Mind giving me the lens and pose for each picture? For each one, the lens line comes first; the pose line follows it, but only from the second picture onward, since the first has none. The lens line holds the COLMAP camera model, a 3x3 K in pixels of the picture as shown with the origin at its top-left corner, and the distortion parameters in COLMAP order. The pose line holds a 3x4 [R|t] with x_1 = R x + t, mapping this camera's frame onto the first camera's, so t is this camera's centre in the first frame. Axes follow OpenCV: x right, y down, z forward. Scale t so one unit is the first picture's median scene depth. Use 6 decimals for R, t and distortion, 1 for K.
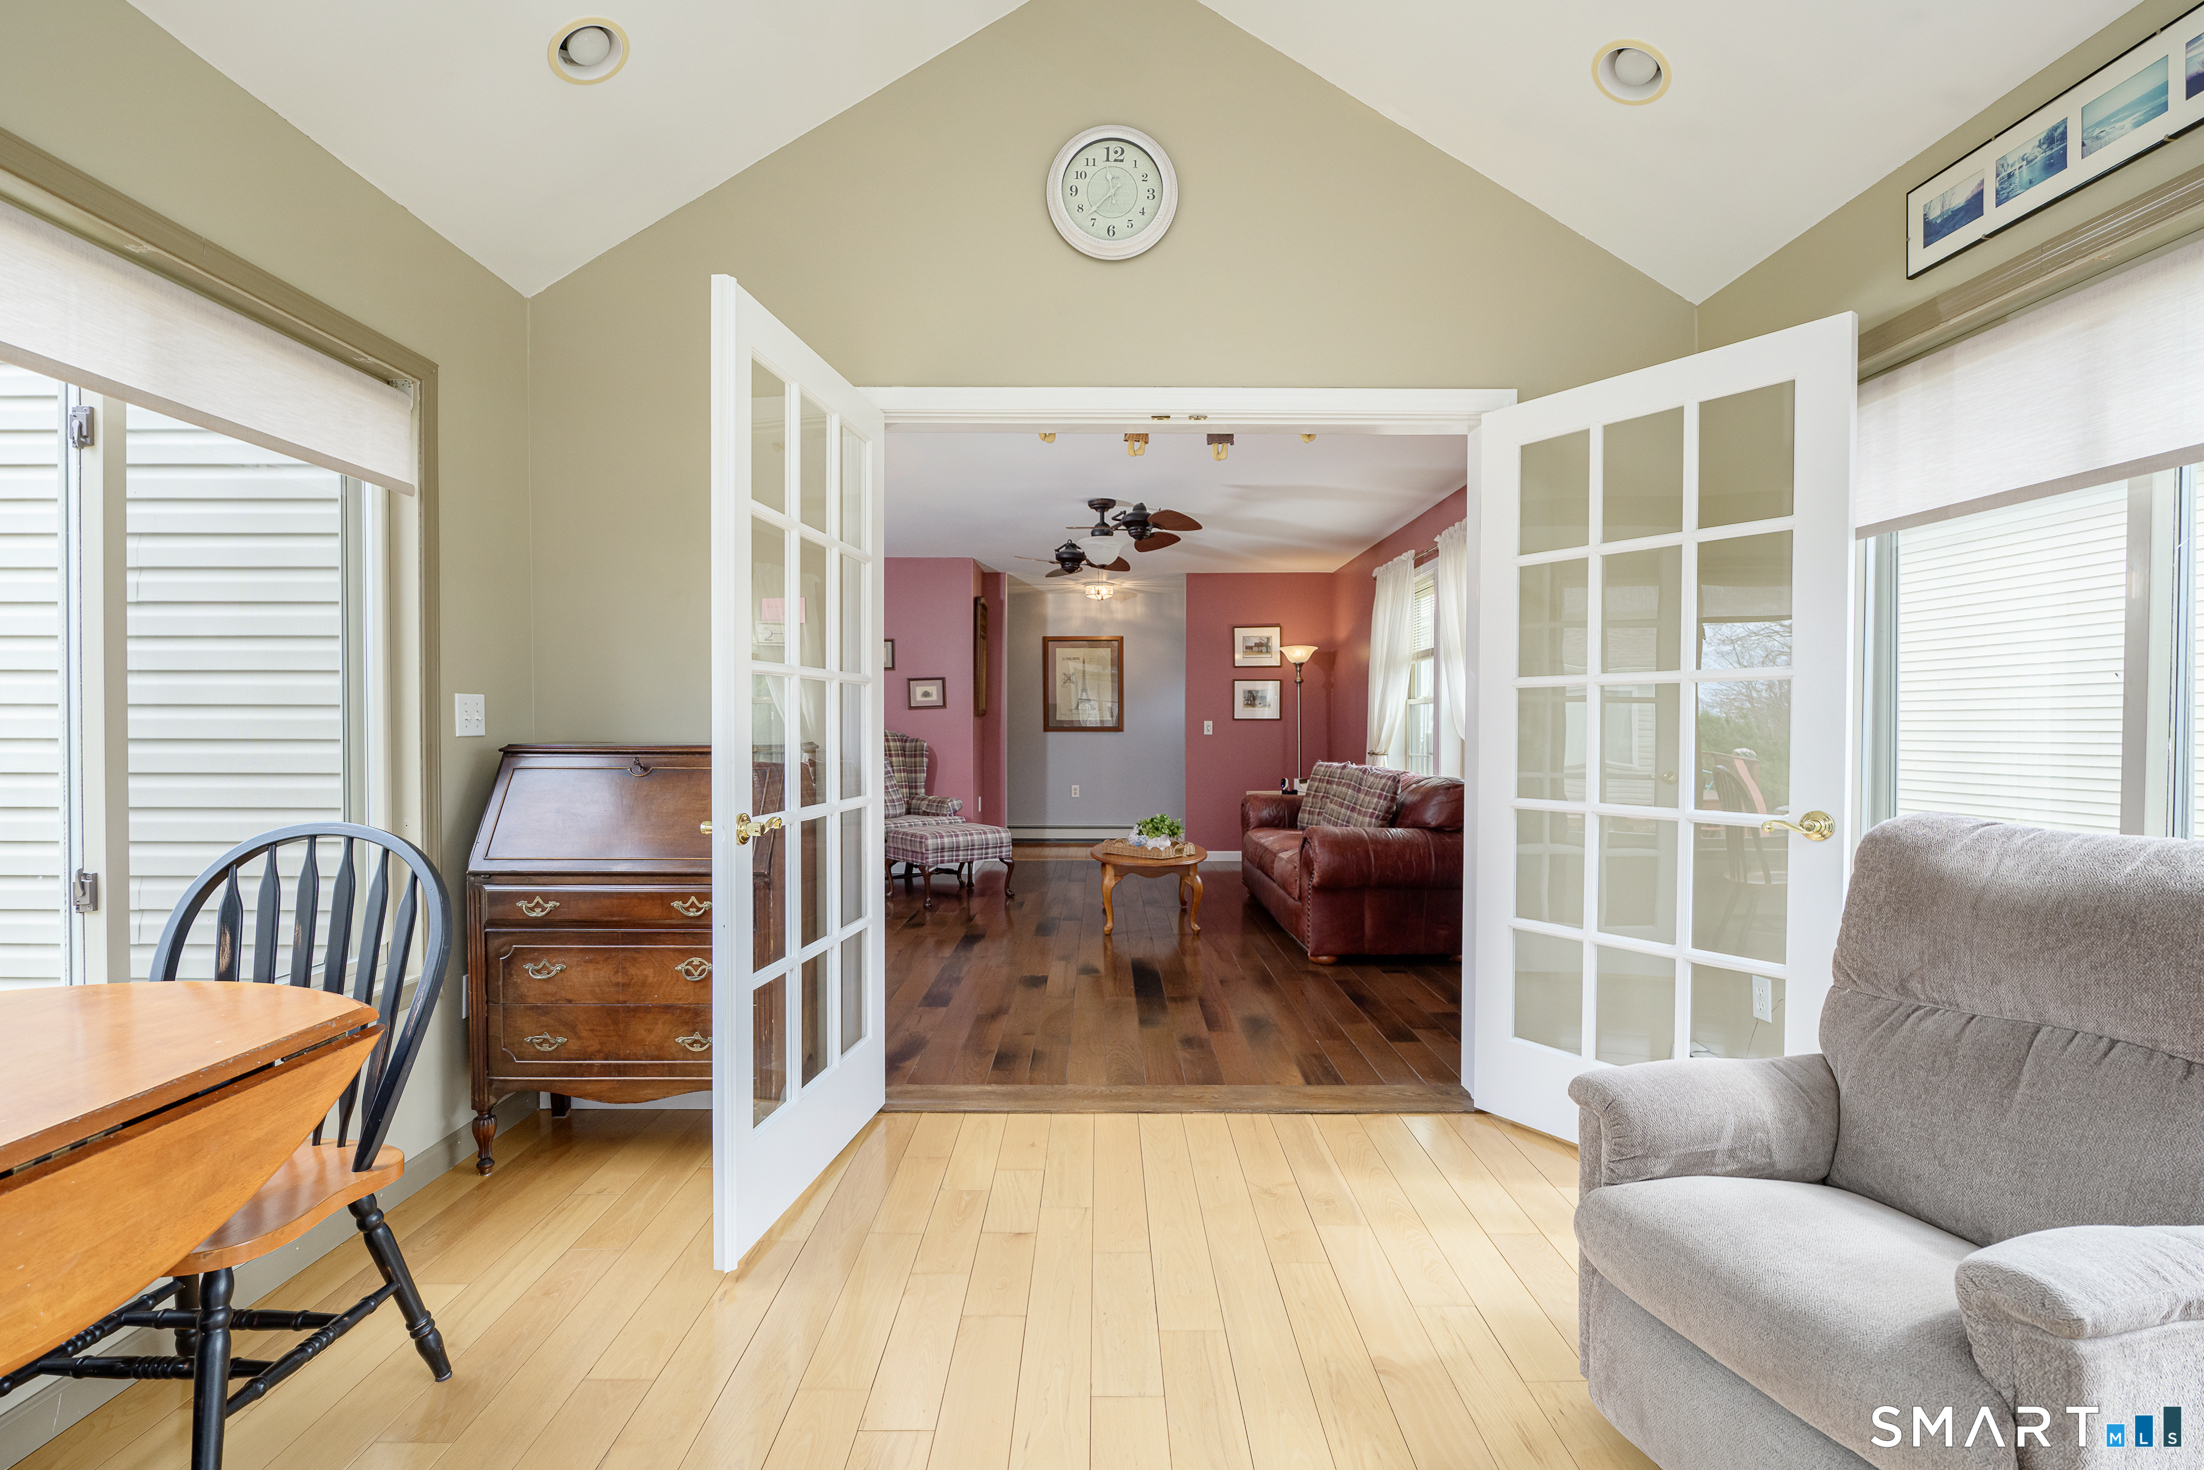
lens RADIAL K [[977.1, 0, 1102.0], [0, 977.1, 734.3], [0, 0, 1]] dist [-0.000330, -0.000063]
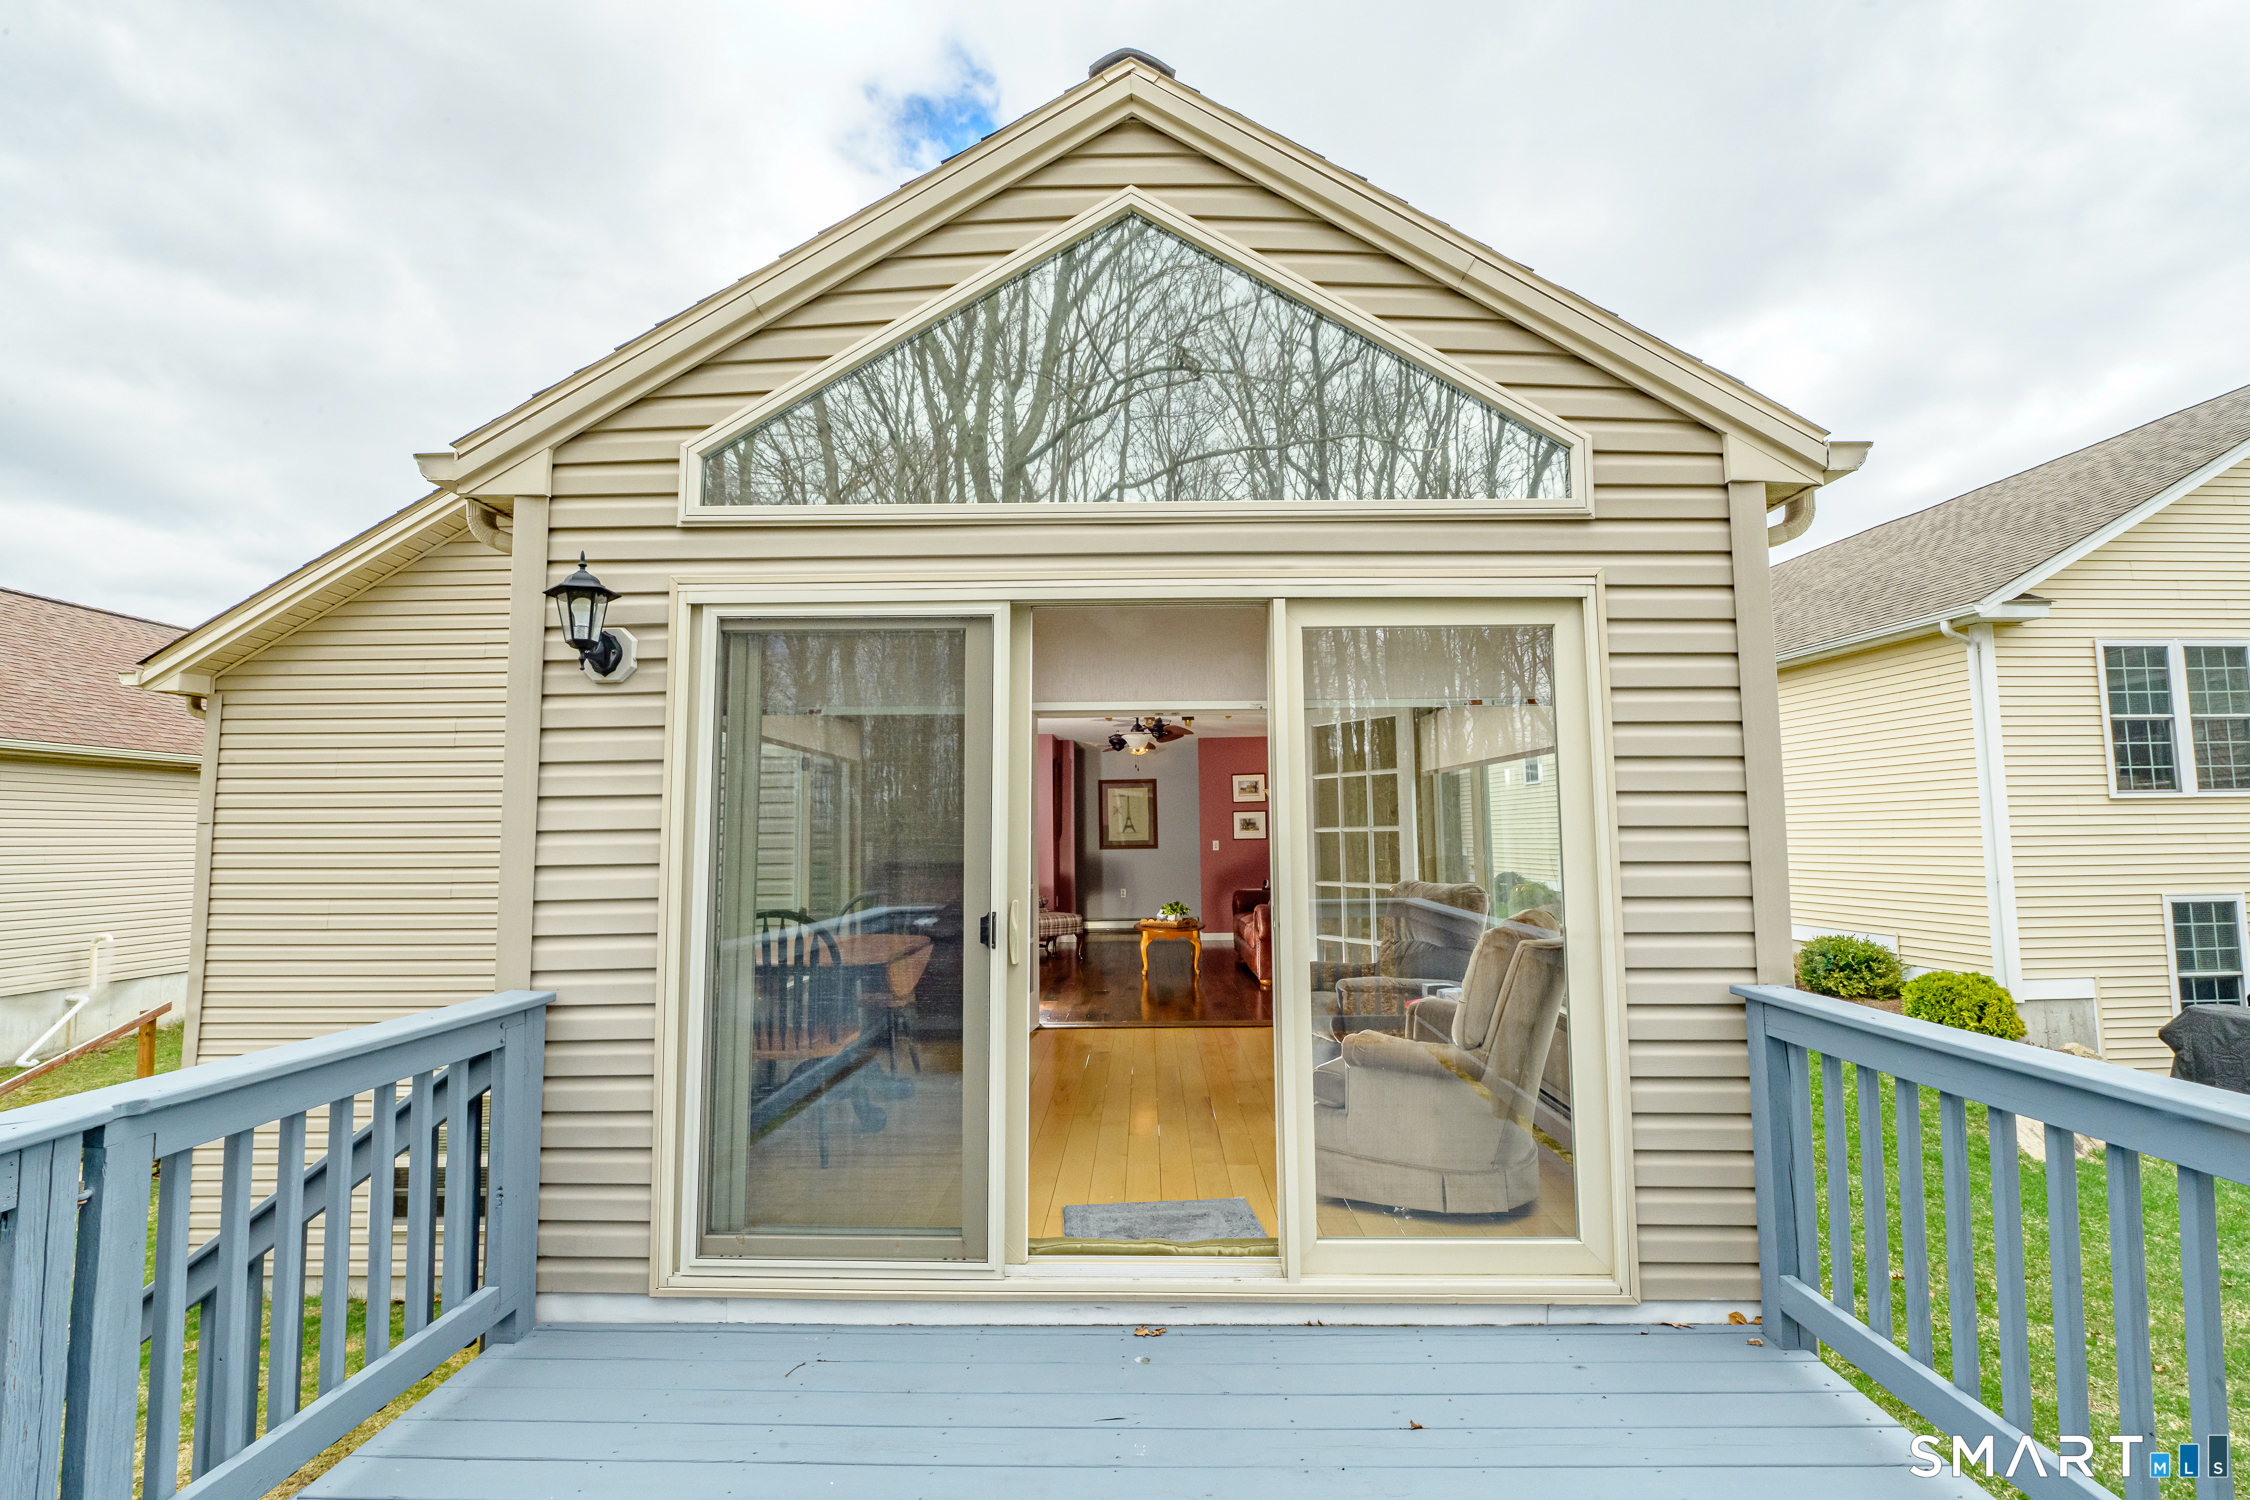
lens RADIAL K [[997.5, 0, 1120.0], [0, 997.5, 758.5], [0, 0, 1]] dist [-0.000330, -0.000063]
pose [[0.999471, -0.012698, -0.029935, 0.014361], [0.010151, 0.996437, -0.083725, -0.012889], [0.030891, 0.083377, 0.996039, -0.461690]]
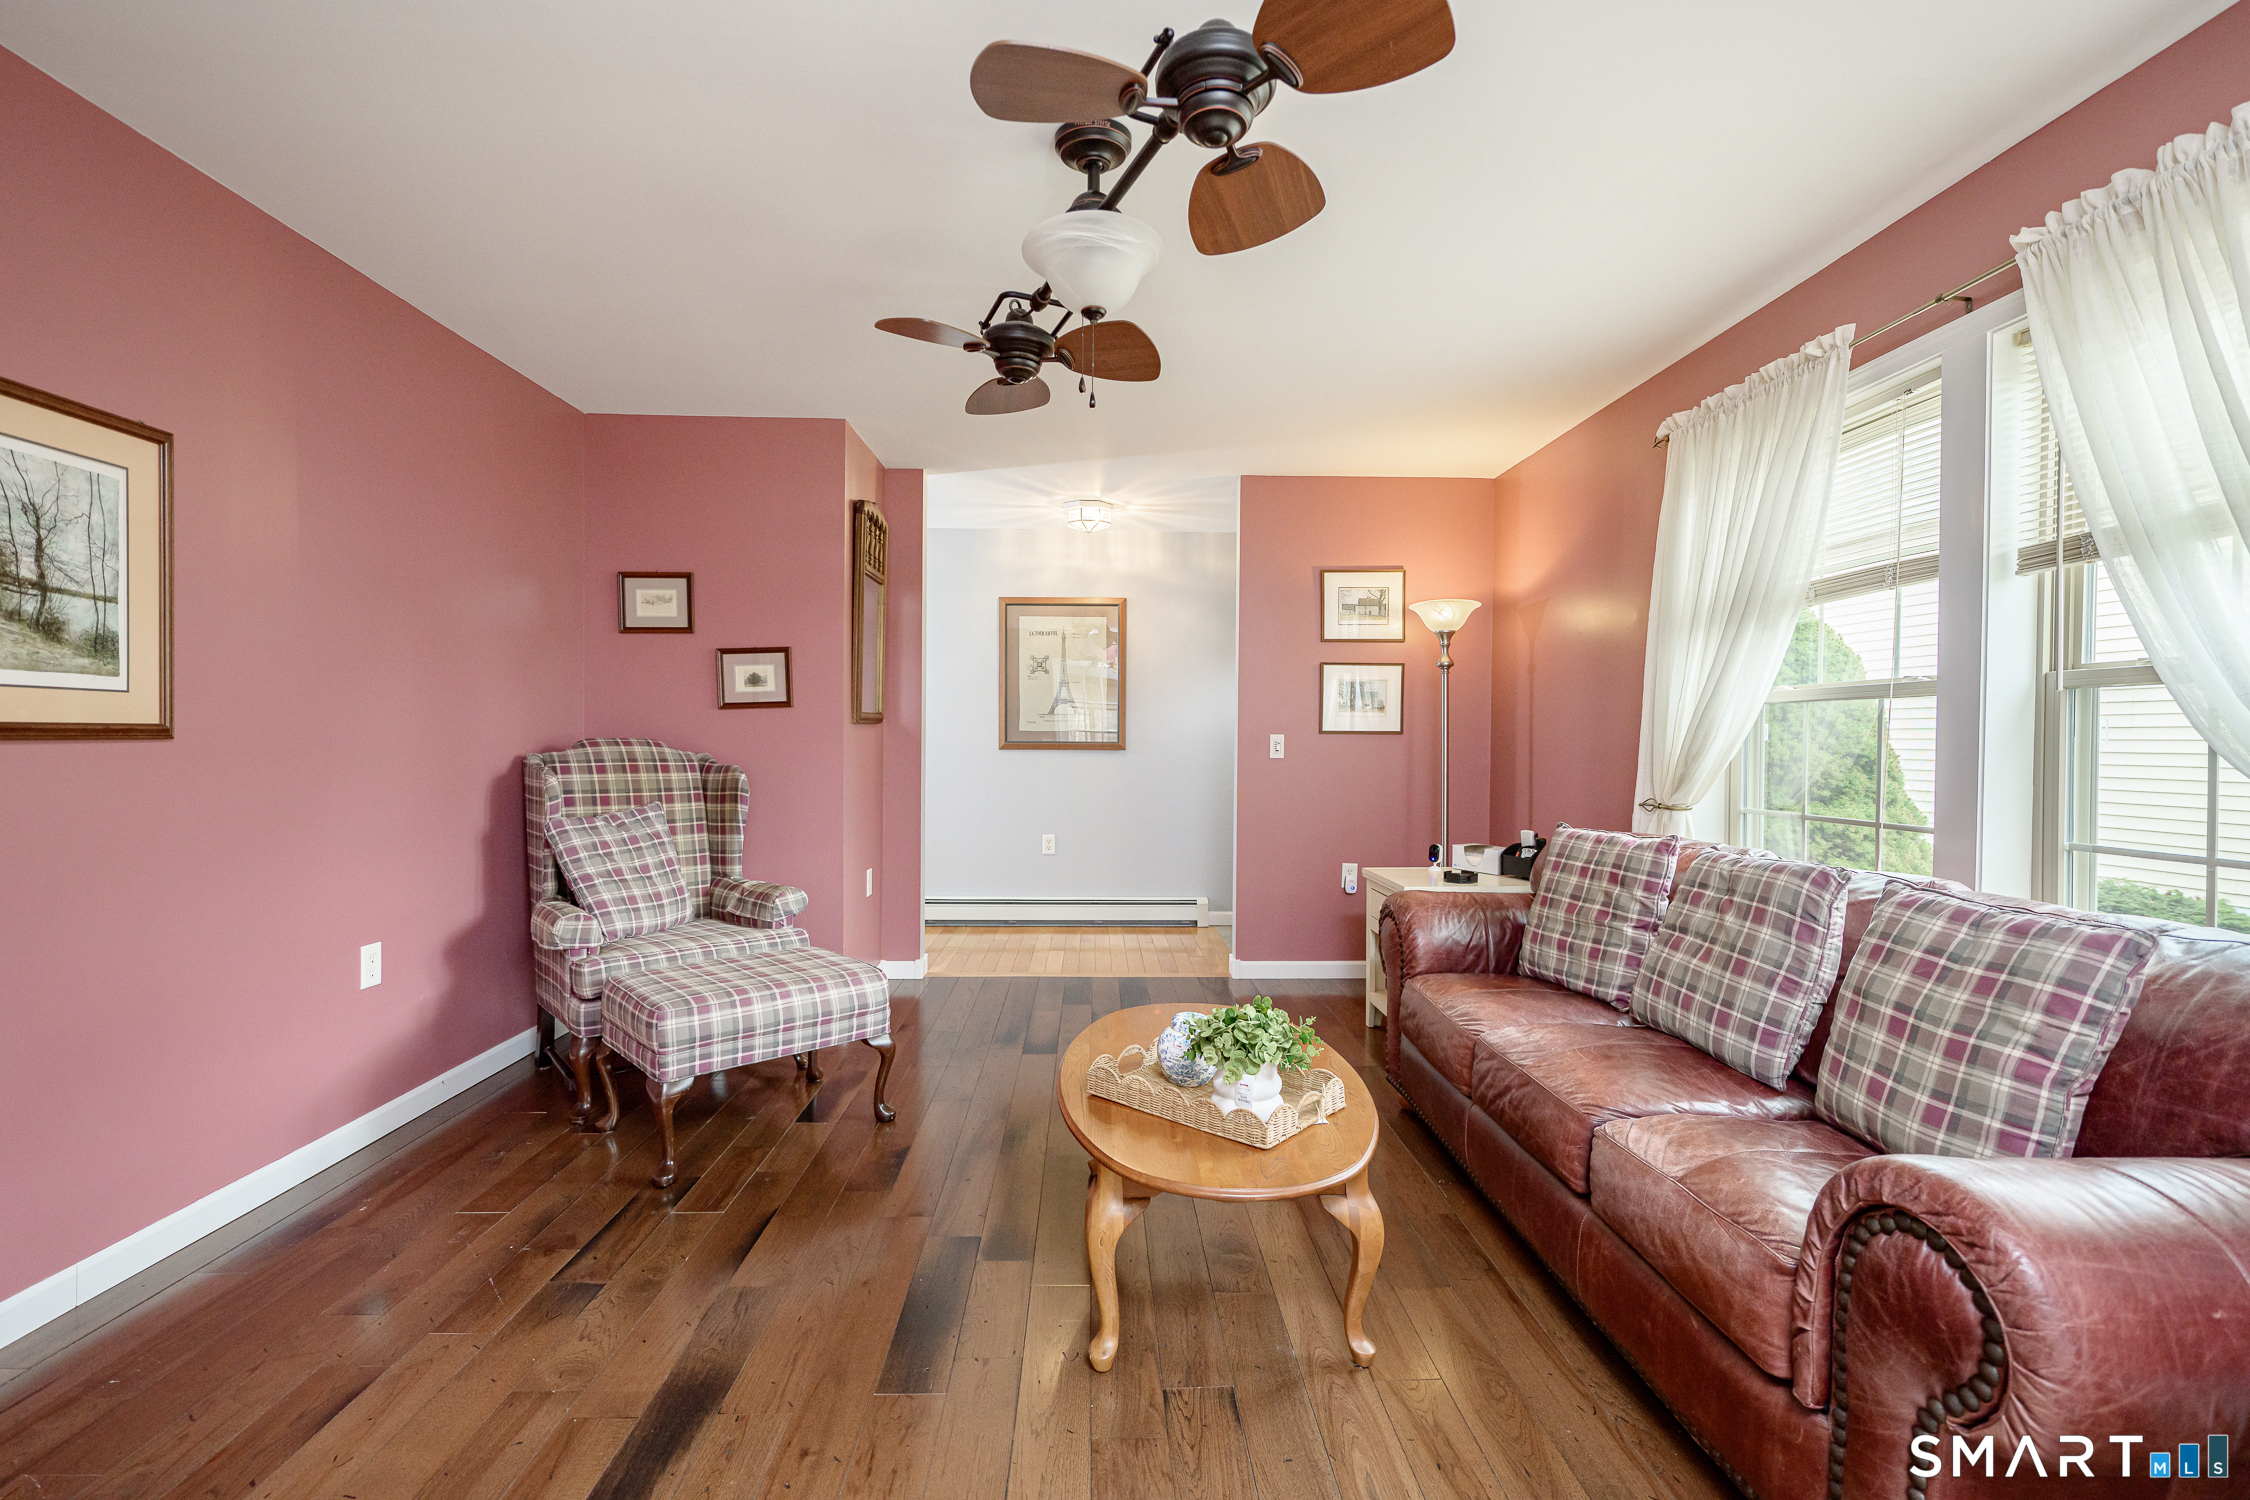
lens RADIAL K [[997.5, 0, 1121.0], [0, 997.5, 740.1], [0, 0, 1]] dist [-0.000330, -0.000063]
pose [[0.999616, 0.005926, 0.027079, 0.000999], [-0.005805, 0.999973, -0.004549, -0.007104], [-0.027105, 0.004391, 0.999623, 0.421911]]
